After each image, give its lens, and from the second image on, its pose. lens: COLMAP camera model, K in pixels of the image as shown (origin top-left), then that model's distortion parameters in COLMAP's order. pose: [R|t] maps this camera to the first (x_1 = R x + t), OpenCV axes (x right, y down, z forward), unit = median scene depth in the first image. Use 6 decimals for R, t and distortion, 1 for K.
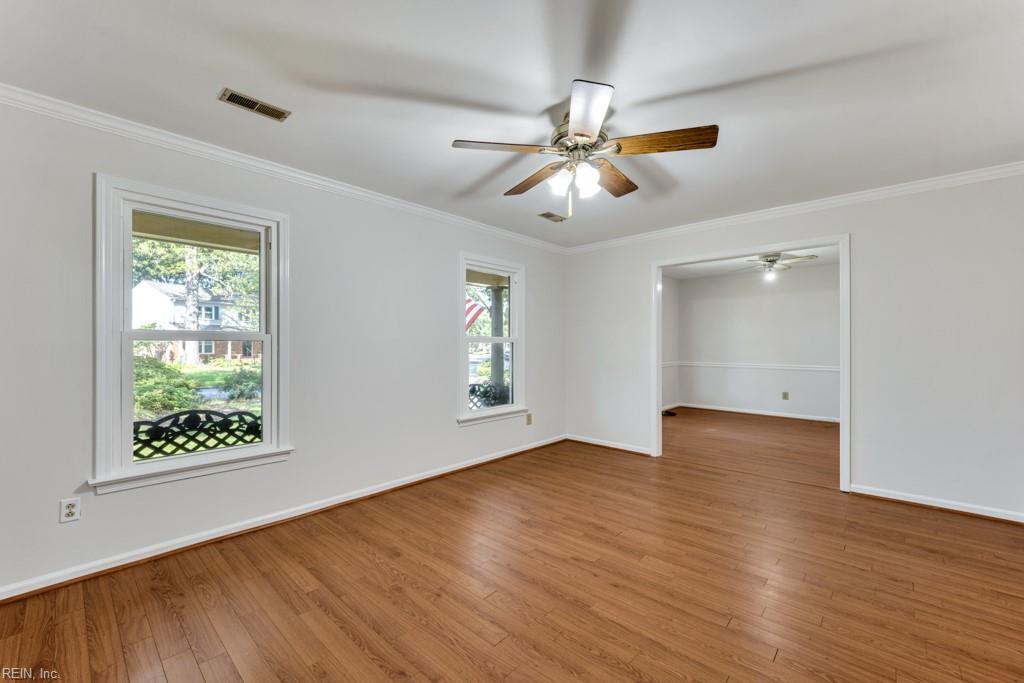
lens RADIAL K [[422.6, 0, 509.9], [0, 422.6, 342.2], [0, 0, 1]] dist [0.016024, 0.000041]
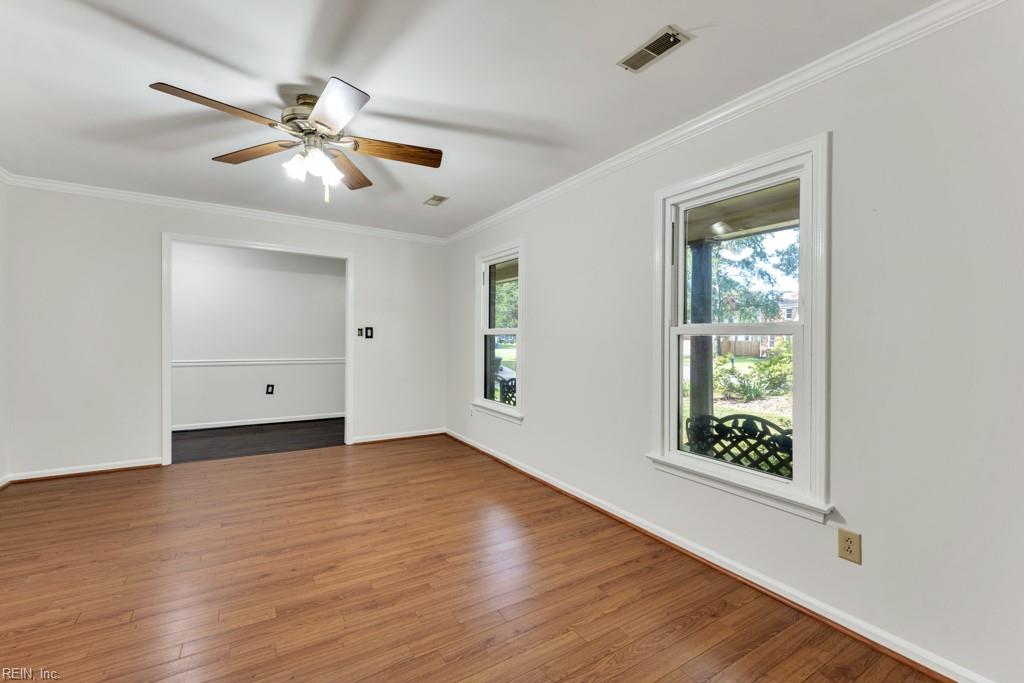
lens RADIAL K [[422.6, 0, 492.3], [0, 422.6, 341.3], [0, 0, 1]] dist [0.016024, 0.000041]
pose [[-0.281697, 0.003964, -0.959495, 0.769497], [-0.000111, 0.999991, 0.004164, 0.010942], [0.959503, 0.001280, -0.281694, 1.301766]]
